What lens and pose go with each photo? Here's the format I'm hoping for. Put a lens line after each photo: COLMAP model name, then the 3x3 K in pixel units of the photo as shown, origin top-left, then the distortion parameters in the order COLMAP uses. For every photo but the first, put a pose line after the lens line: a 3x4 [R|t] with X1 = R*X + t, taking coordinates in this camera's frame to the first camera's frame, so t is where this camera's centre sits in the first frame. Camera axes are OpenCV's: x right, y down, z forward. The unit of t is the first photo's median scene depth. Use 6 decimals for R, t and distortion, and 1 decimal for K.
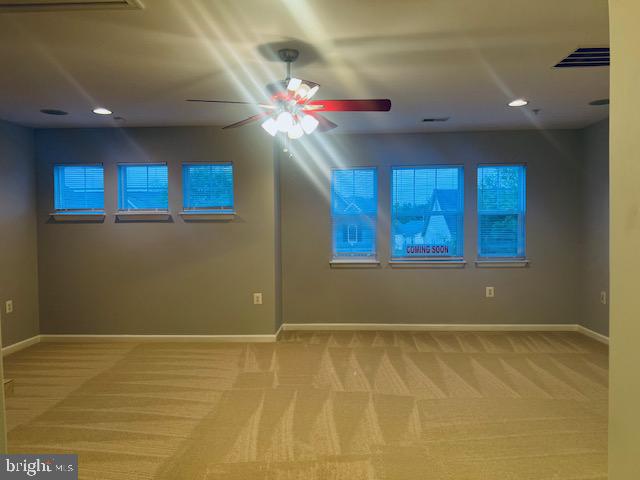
lens RADIAL K [[472.6, 0, 324.7], [0, 472.6, 240.5], [0, 0, 1]] dist [0.052772, -0.048650]
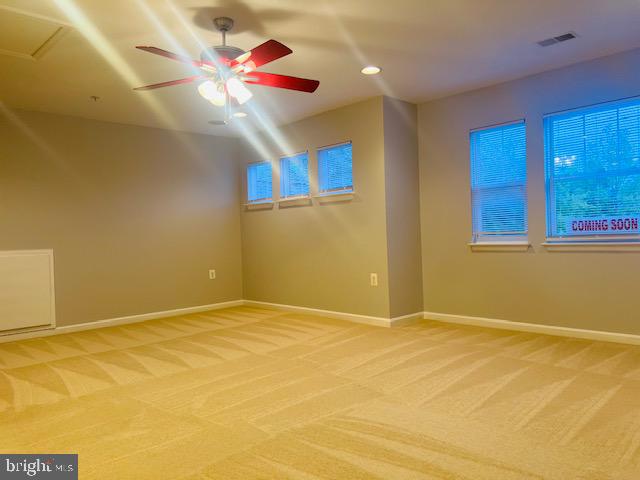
lens RADIAL K [[472.6, 0, 323.5], [0, 472.6, 238.2], [0, 0, 1]] dist [0.052772, -0.048650]
pose [[0.737128, -0.009968, -0.675679, 0.426014], [0.007491, 0.999950, -0.006580, 0.043465], [0.675711, -0.000211, 0.737166, 0.217267]]
